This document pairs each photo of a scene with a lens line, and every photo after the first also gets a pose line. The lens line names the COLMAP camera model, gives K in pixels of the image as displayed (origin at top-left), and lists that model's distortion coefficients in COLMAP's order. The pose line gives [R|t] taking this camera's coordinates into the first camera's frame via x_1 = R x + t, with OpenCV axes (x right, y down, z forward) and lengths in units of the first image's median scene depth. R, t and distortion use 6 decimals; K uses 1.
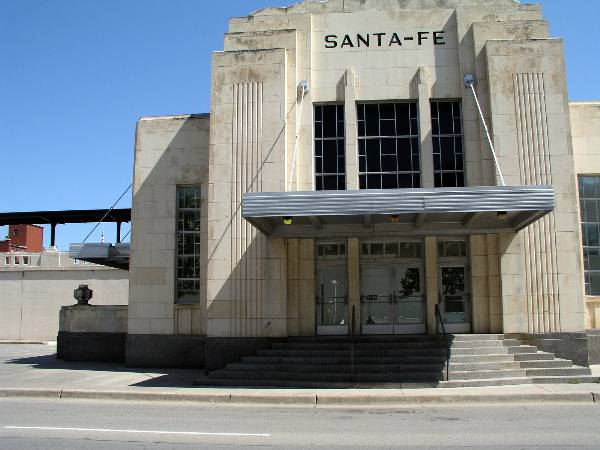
lens RADIAL K [[632.7, 0, 295.4], [0, 632.7, 227.5], [0, 0, 1]] dist [-0.148933, 0.000000]
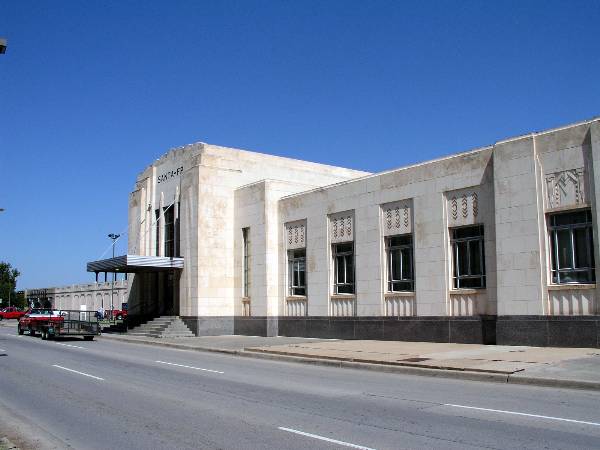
lens RADIAL K [[632.7, 0, 312.3], [0, 632.7, 227.4], [0, 0, 1]] dist [-0.148933, 0.000000]
pose [[0.681102, -0.093357, -0.726213, 2.211077], [0.115497, 0.993119, -0.019346, -0.036030], [0.723022, -0.070699, 0.687198, -0.124725]]
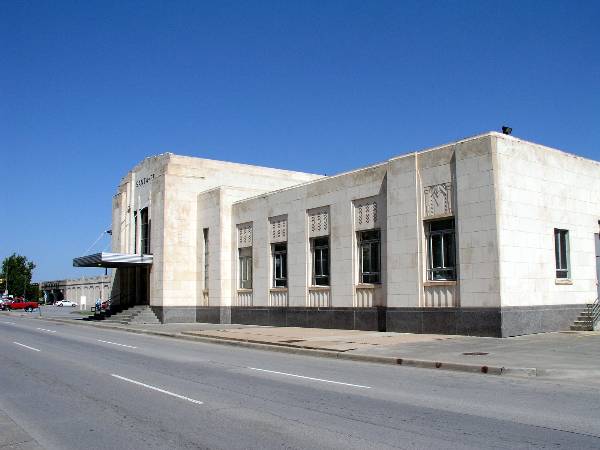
lens RADIAL K [[632.7, 0, 302.1], [0, 632.7, 224.6], [0, 0, 1]] dist [-0.148933, 0.000000]
pose [[0.644730, -0.088393, -0.759283, 2.575470], [0.116123, 0.993089, -0.017008, -0.032442], [0.755539, -0.077205, 0.650539, -0.113146]]
